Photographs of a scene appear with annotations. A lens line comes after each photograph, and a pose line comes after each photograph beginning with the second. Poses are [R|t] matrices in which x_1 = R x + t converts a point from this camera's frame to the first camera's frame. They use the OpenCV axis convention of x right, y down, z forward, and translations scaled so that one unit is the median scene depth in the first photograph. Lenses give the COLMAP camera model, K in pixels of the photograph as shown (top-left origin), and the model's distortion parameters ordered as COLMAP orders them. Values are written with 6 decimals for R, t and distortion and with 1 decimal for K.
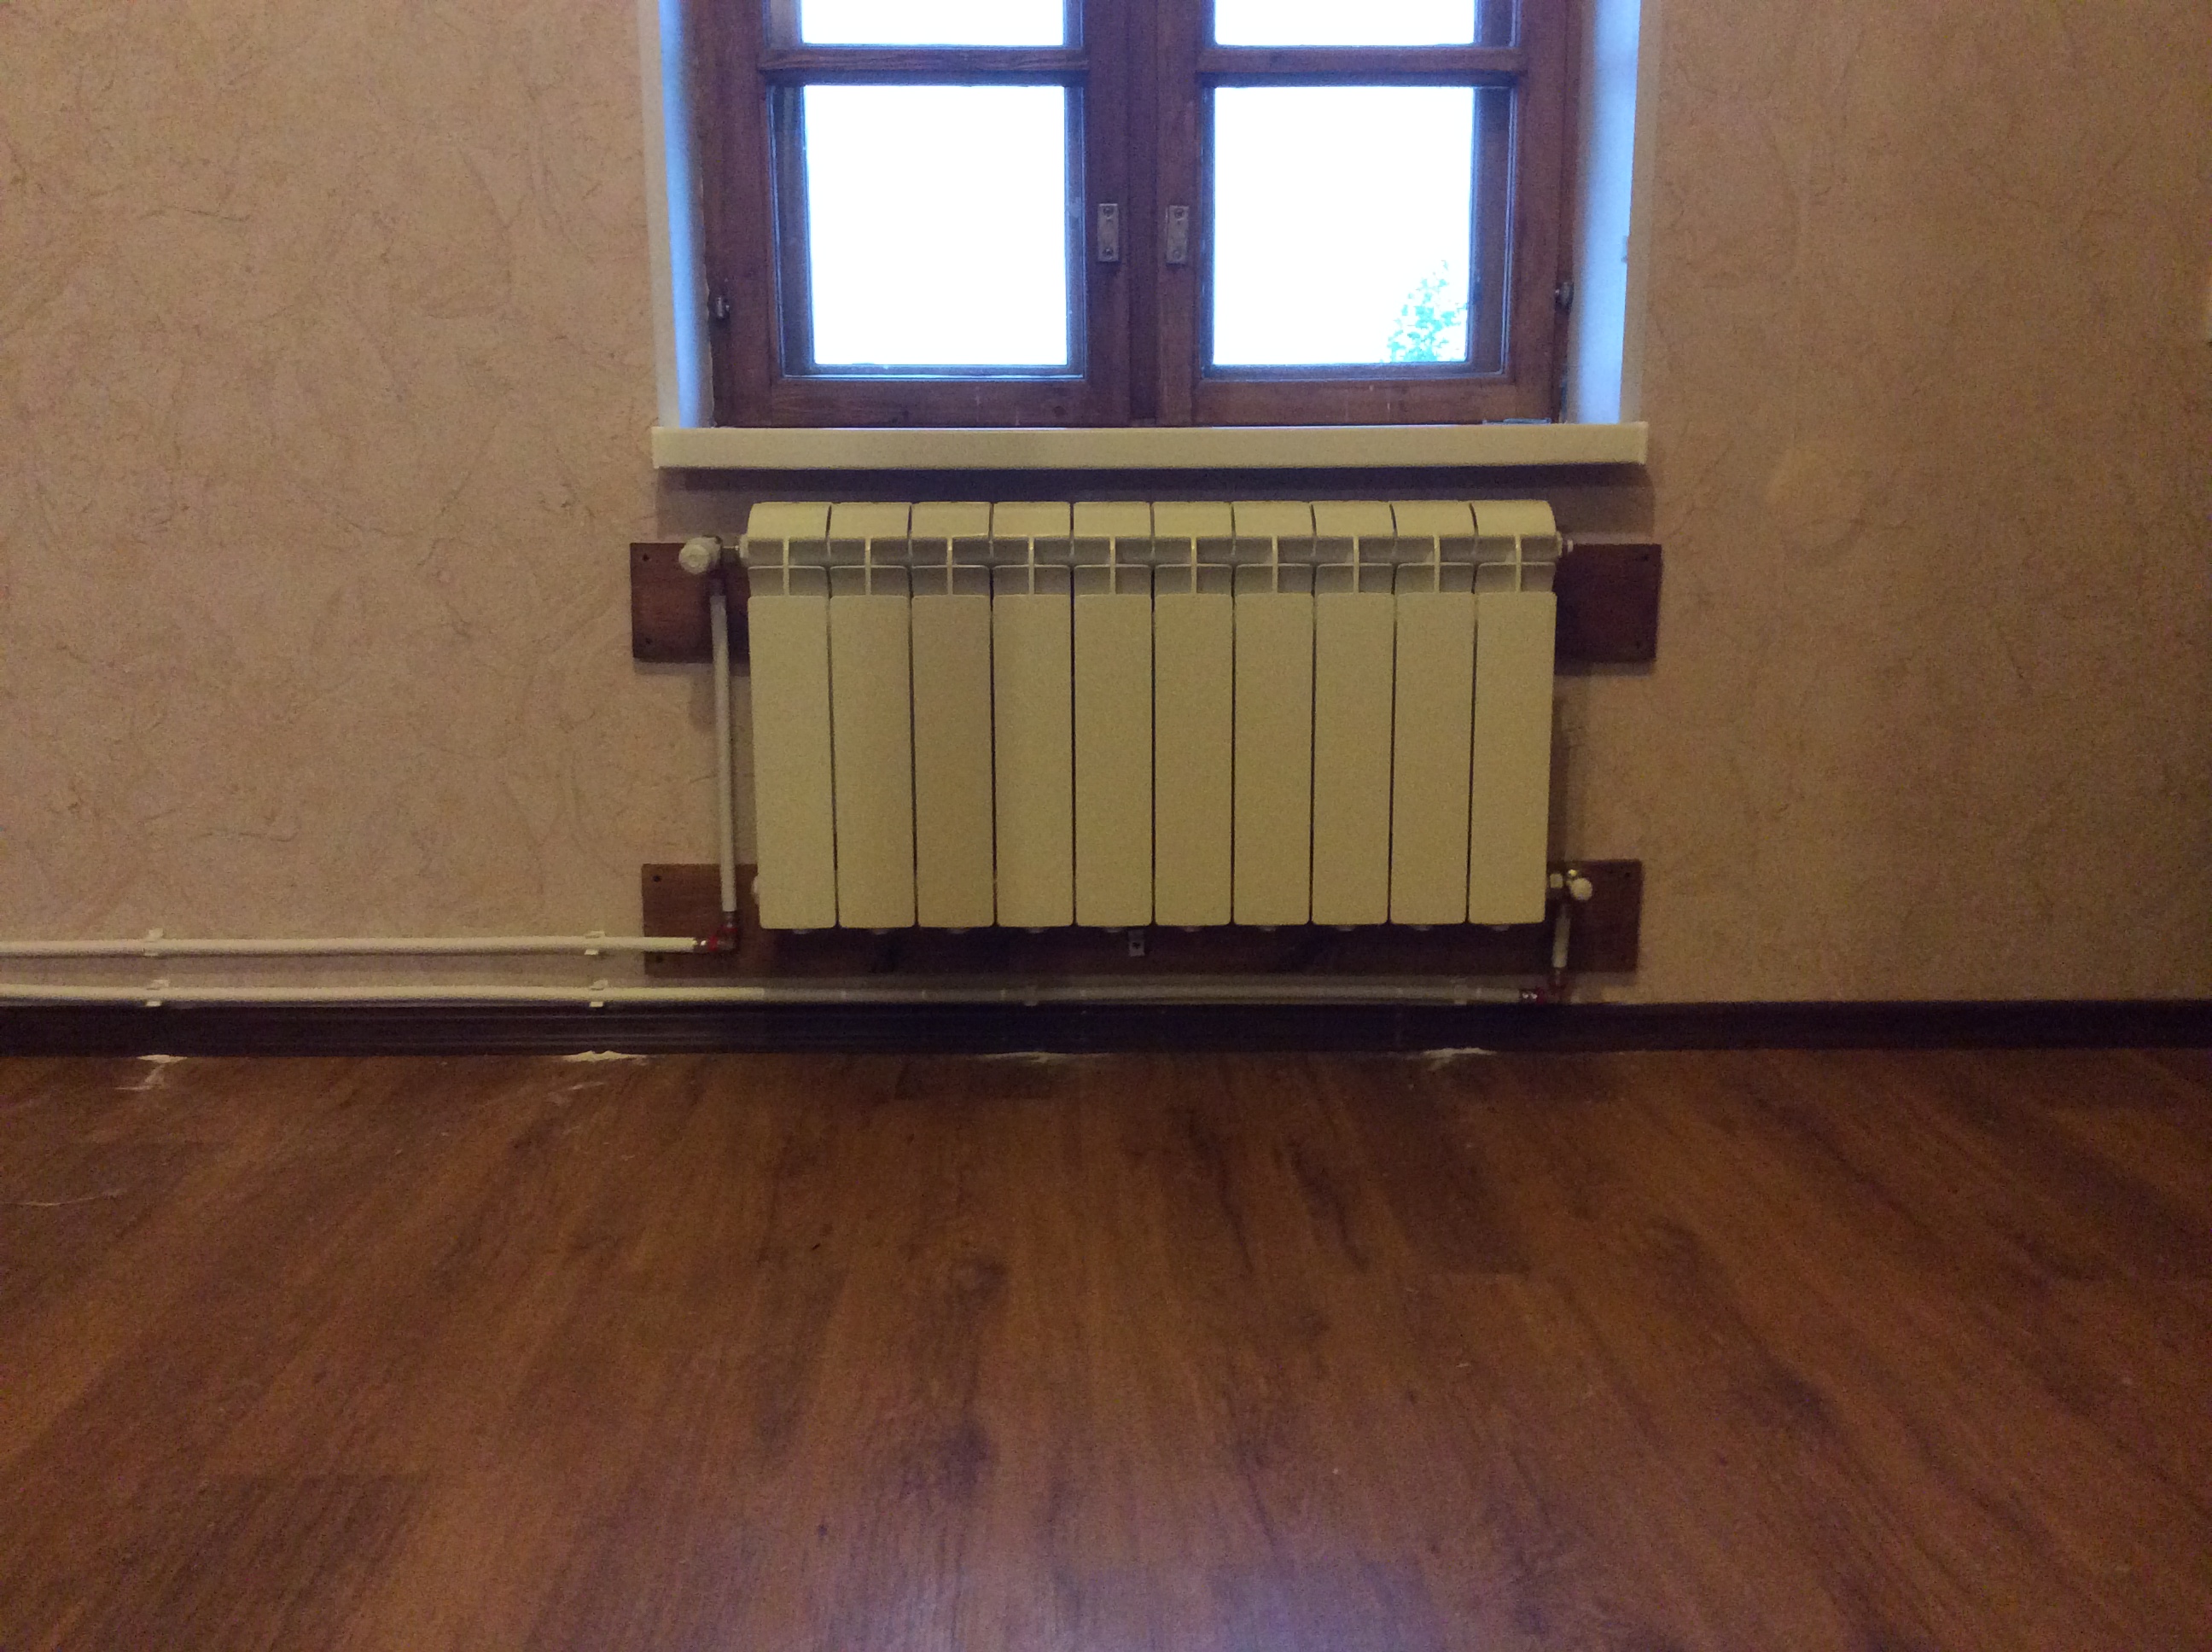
lens RADIAL K [[2007.2, 0, 1143.7], [0, 2007.2, 821.6], [0, 0, 1]] dist [0.115173, -0.238259]
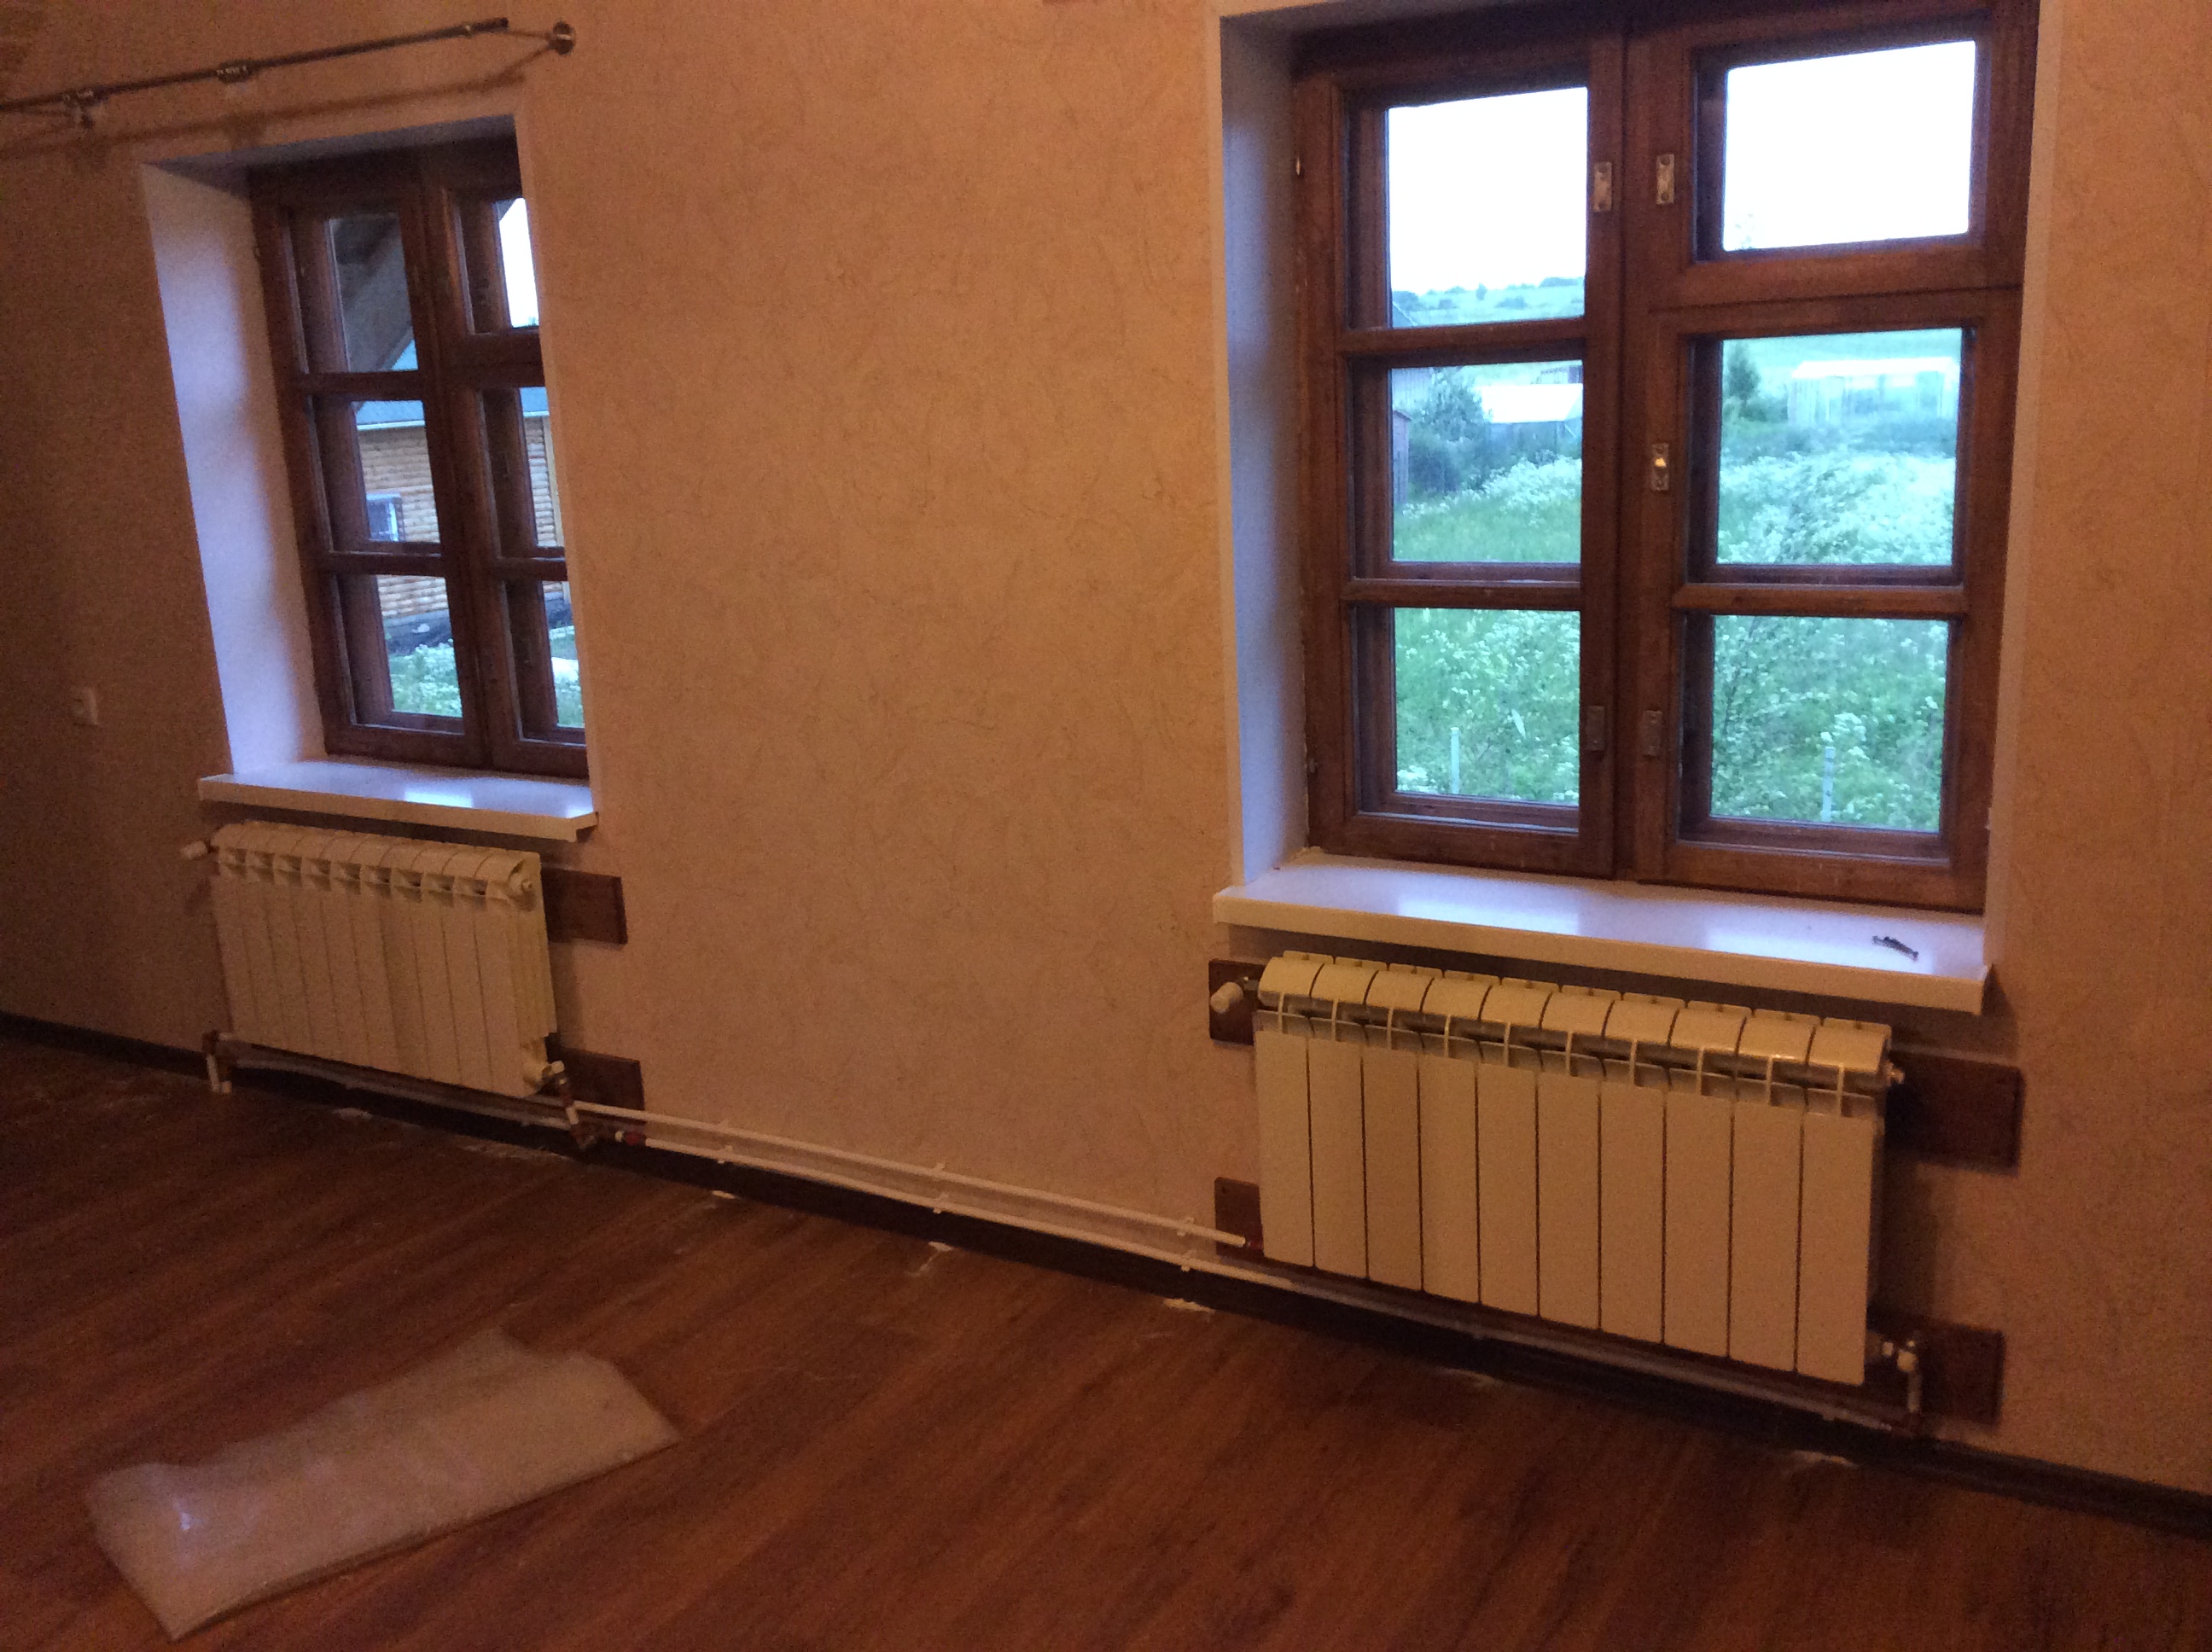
lens RADIAL K [[2007.2, 0, 1143.7], [0, 2007.2, 821.6], [0, 0, 1]] dist [0.115173, -0.238259]
pose [[0.848629, 0.087079, -0.521772, 0.419238], [-0.054628, 0.995511, 0.077293, -0.333941], [0.526160, -0.037090, 0.849576, -0.200511]]
